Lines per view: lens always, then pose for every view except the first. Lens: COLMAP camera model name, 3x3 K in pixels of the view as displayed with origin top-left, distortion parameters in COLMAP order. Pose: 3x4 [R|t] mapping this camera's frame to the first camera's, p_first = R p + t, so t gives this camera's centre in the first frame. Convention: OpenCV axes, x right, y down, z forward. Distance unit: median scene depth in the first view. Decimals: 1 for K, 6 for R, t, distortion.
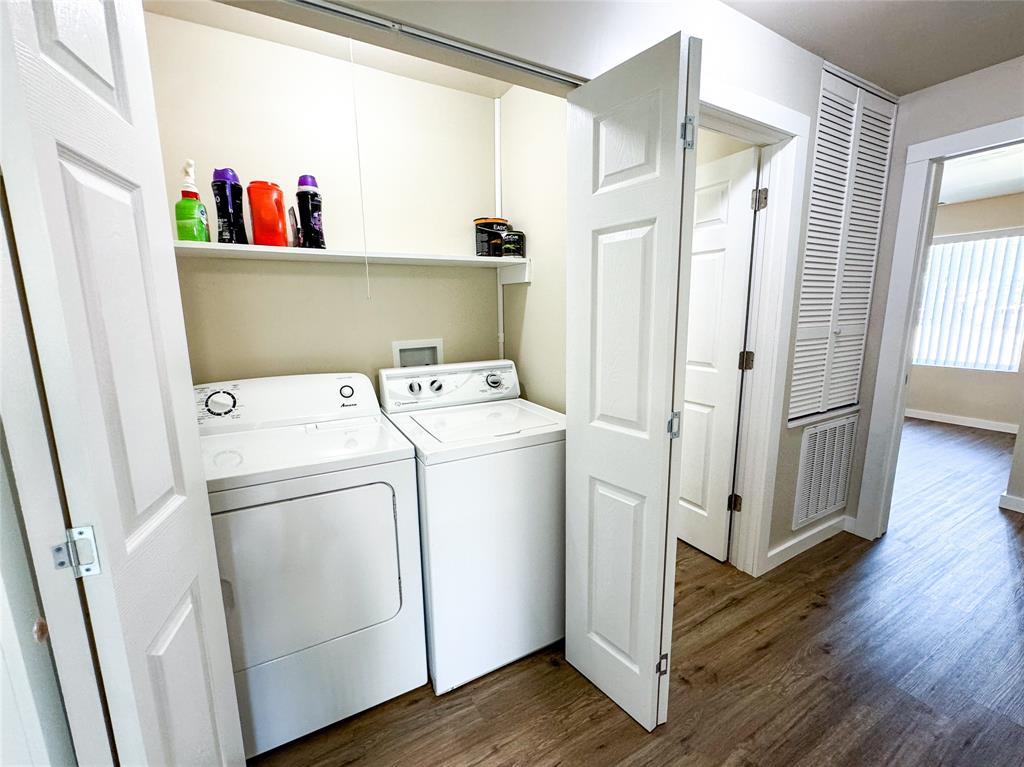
lens RADIAL K [[411.5, 0, 513.9], [0, 411.5, 383.6], [0, 0, 1]] dist [0.001003, 0.000397]
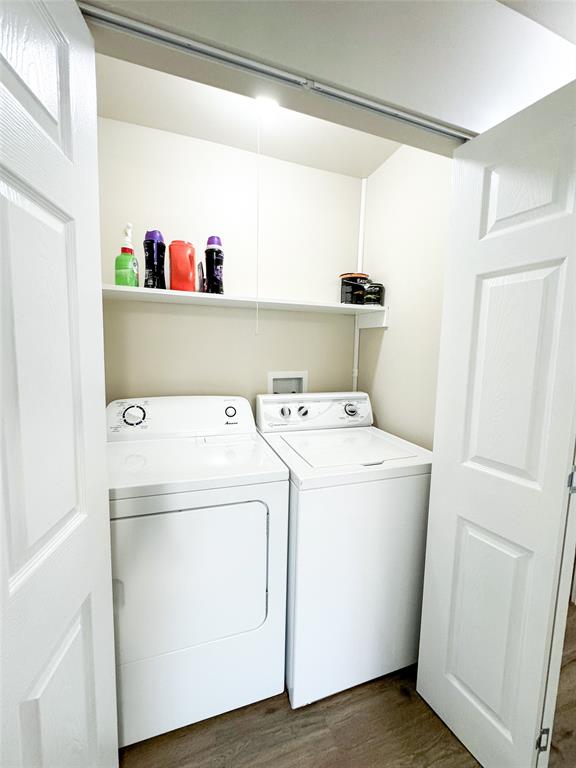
lens RADIAL K [[308.6, 0, 297.2], [0, 308.6, 386.4], [0, 0, 1]] dist [0.001003, 0.000397]
pose [[0.986518, 0.055353, -0.154010, -0.093110], [-0.064497, 0.996400, -0.055024, -0.020488], [0.150410, 0.064215, 0.986536, 0.157520]]
